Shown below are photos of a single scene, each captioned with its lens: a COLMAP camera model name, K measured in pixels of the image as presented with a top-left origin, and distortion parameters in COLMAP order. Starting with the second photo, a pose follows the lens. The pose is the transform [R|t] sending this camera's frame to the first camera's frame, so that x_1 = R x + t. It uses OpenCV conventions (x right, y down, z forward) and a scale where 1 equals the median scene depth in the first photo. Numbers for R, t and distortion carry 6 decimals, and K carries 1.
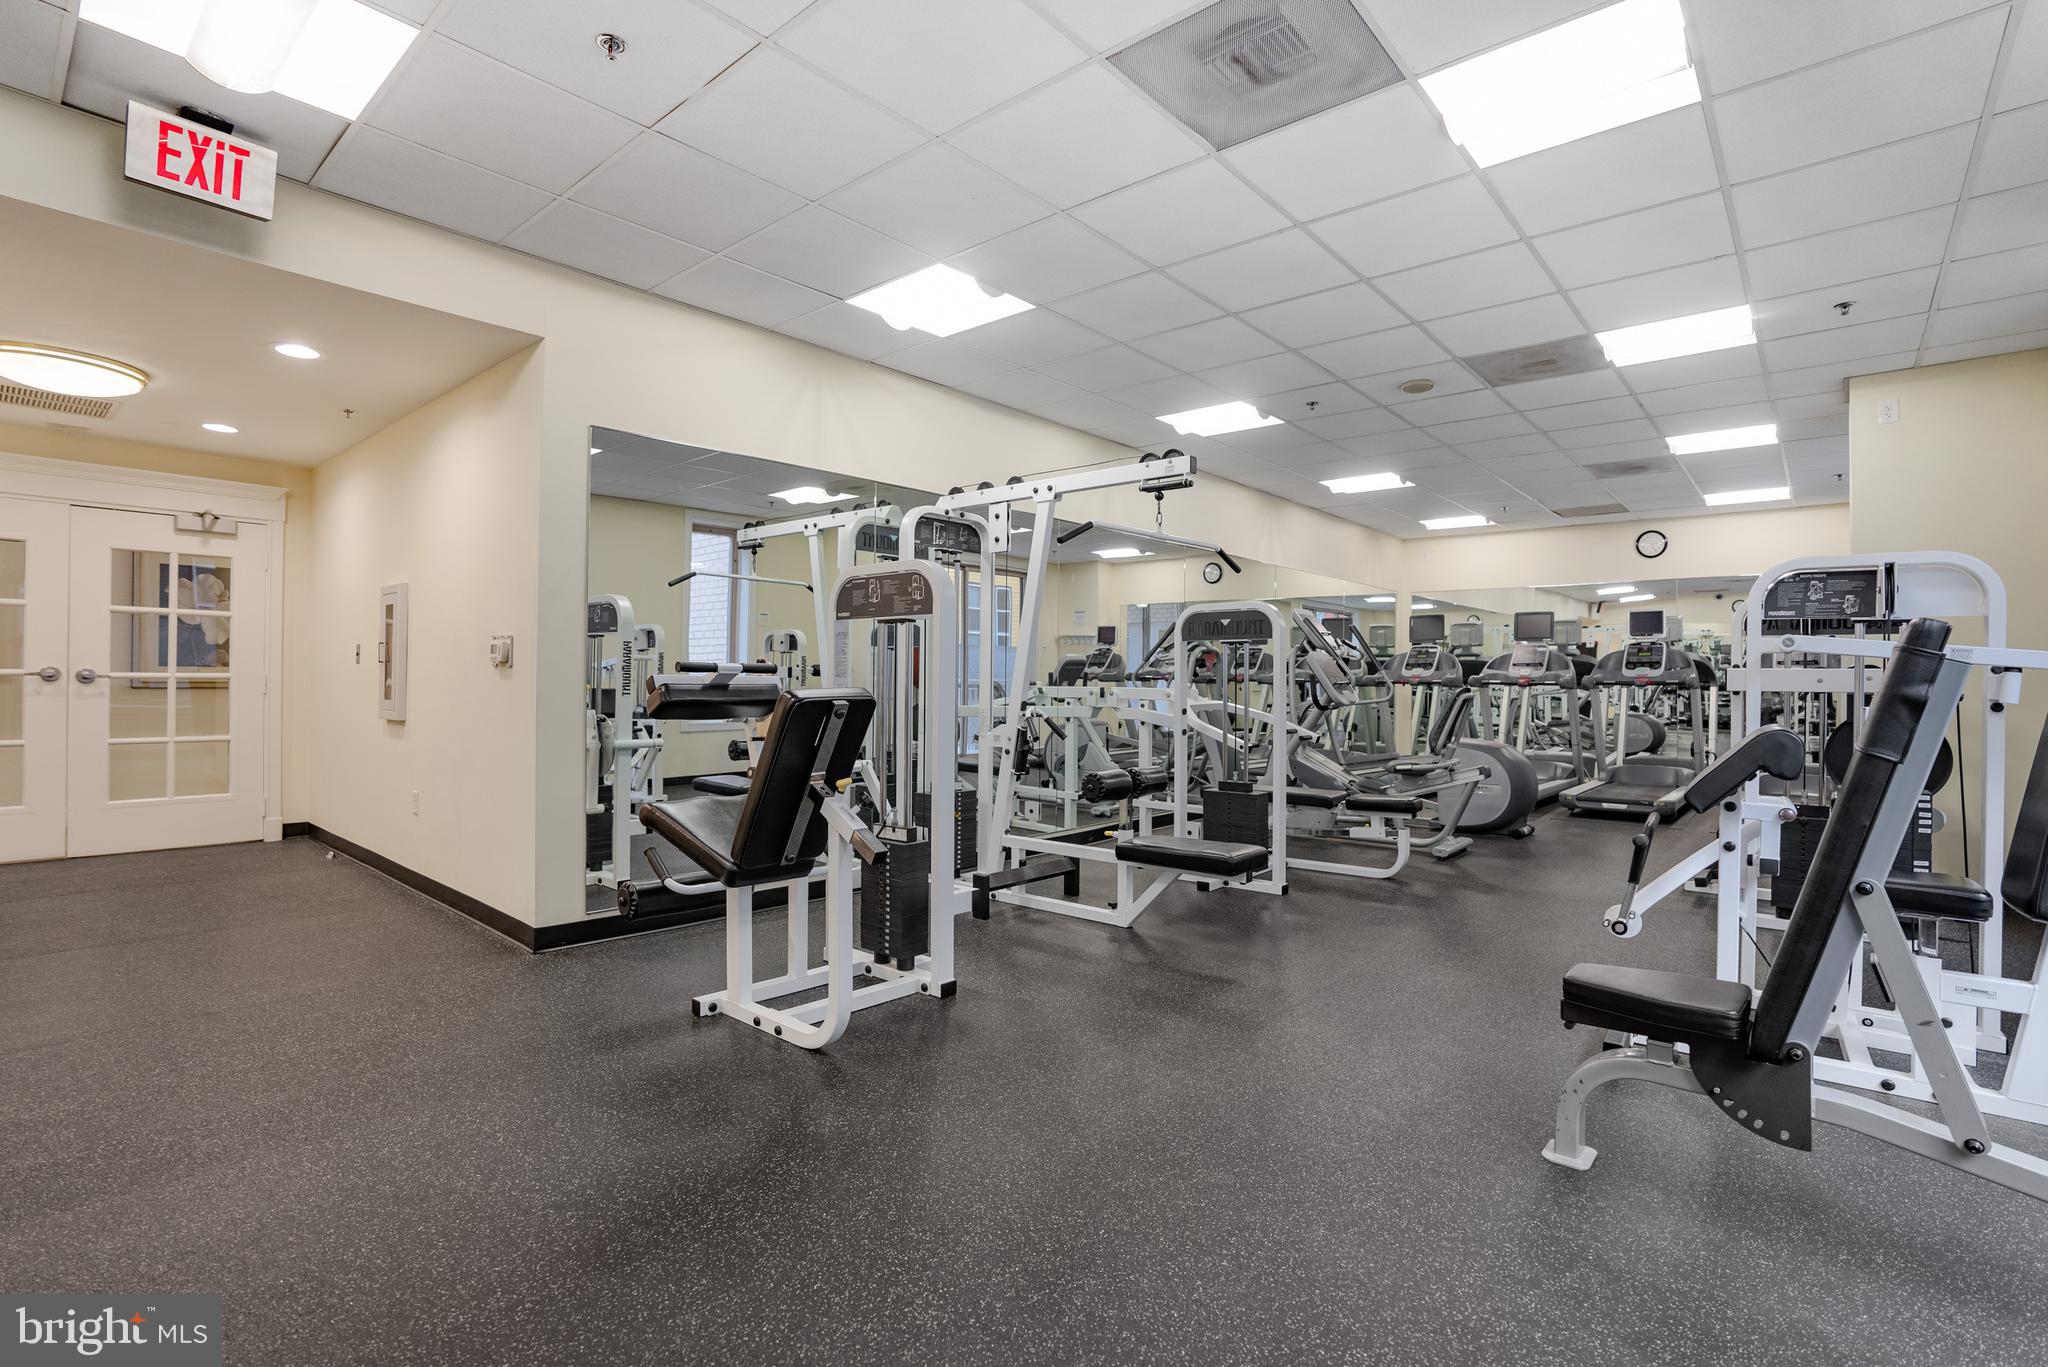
lens RADIAL K [[969.9, 0, 1018.1], [0, 969.9, 687.6], [0, 0, 1]] dist [-0.047368, 0.016752]
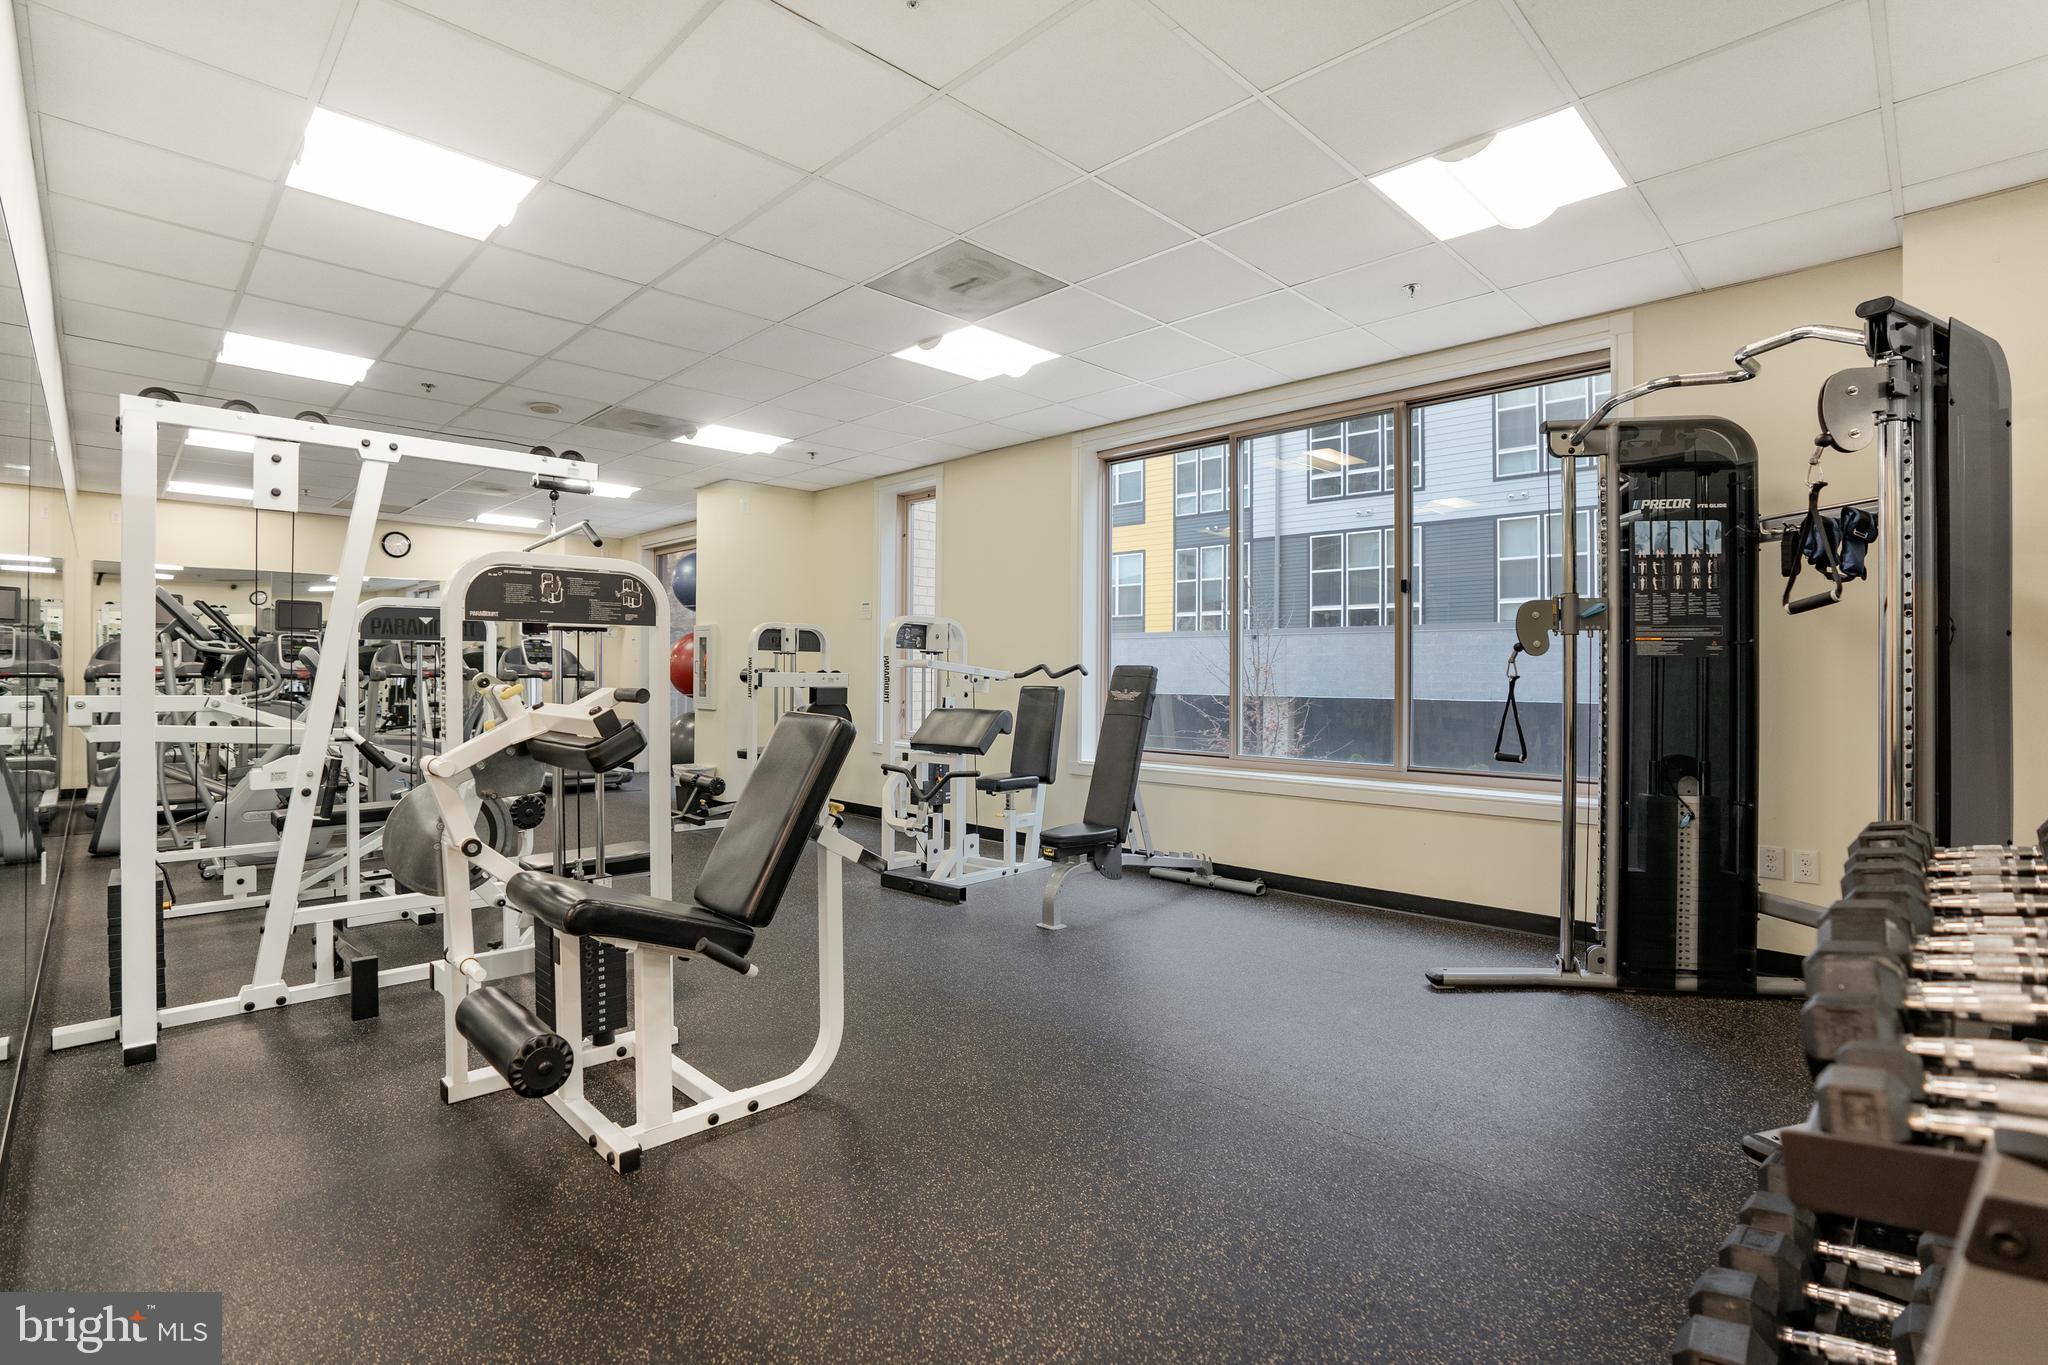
lens RADIAL K [[969.9, 0, 1017.8], [0, 969.9, 674.1], [0, 0, 1]] dist [-0.047368, 0.016752]
pose [[0.094676, -0.008678, 0.995470, -0.671141], [0.001212, 0.999962, 0.008602, -0.027608], [-0.995507, 0.000392, 0.094682, 0.414483]]
